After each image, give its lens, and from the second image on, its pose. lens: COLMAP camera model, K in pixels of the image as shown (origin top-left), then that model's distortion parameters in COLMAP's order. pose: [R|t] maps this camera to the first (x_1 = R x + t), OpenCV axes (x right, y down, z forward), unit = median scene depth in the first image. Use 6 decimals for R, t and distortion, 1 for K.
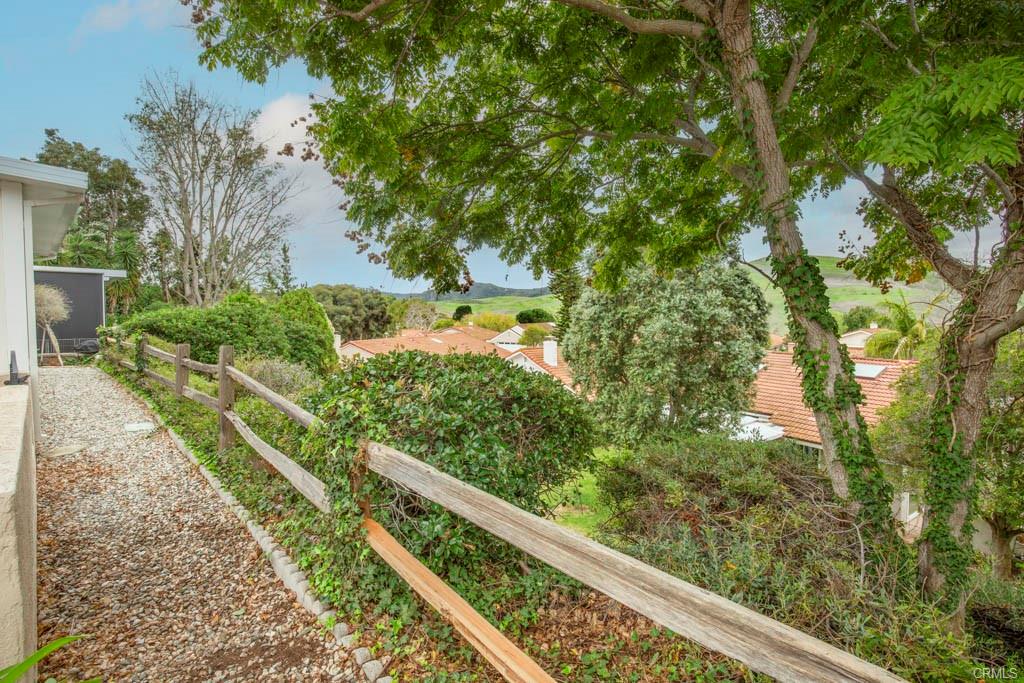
lens RADIAL K [[466.8, 0, 541.7], [0, 466.8, 352.5], [0, 0, 1]] dist [-0.006044, 0.000316]
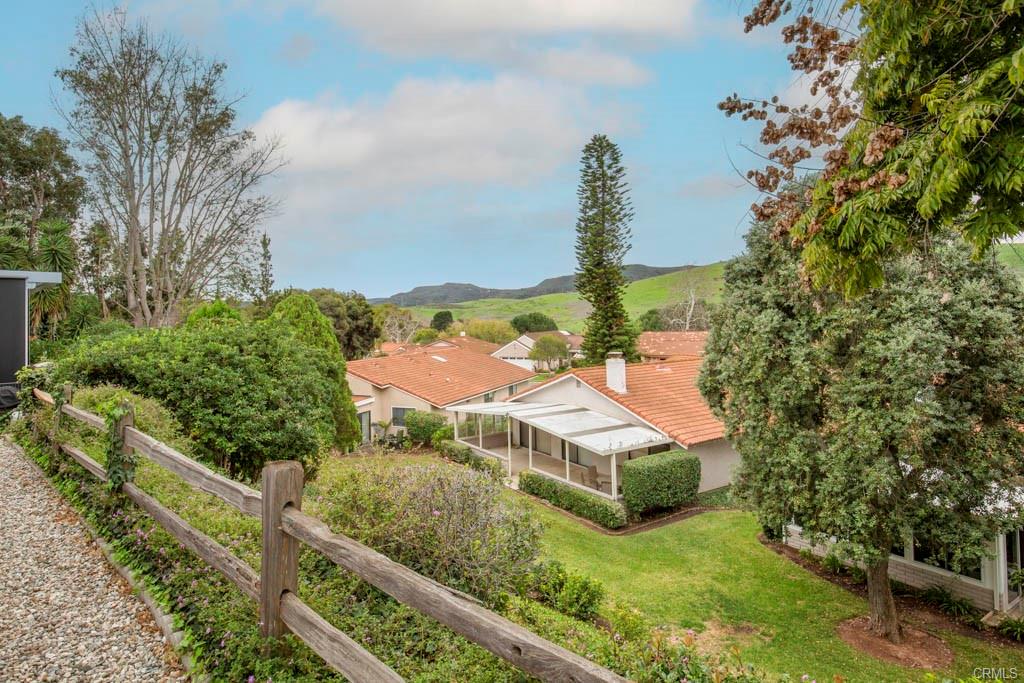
lens RADIAL K [[566.5, 0, 510.4], [0, 566.5, 336.5], [0, 0, 1]] dist [-0.001272, -0.003161]
pose [[0.999010, -0.022399, -0.038436, -0.123701], [0.020371, 0.998420, -0.052363, -0.017516], [0.039548, 0.051528, 0.997888, 0.125446]]
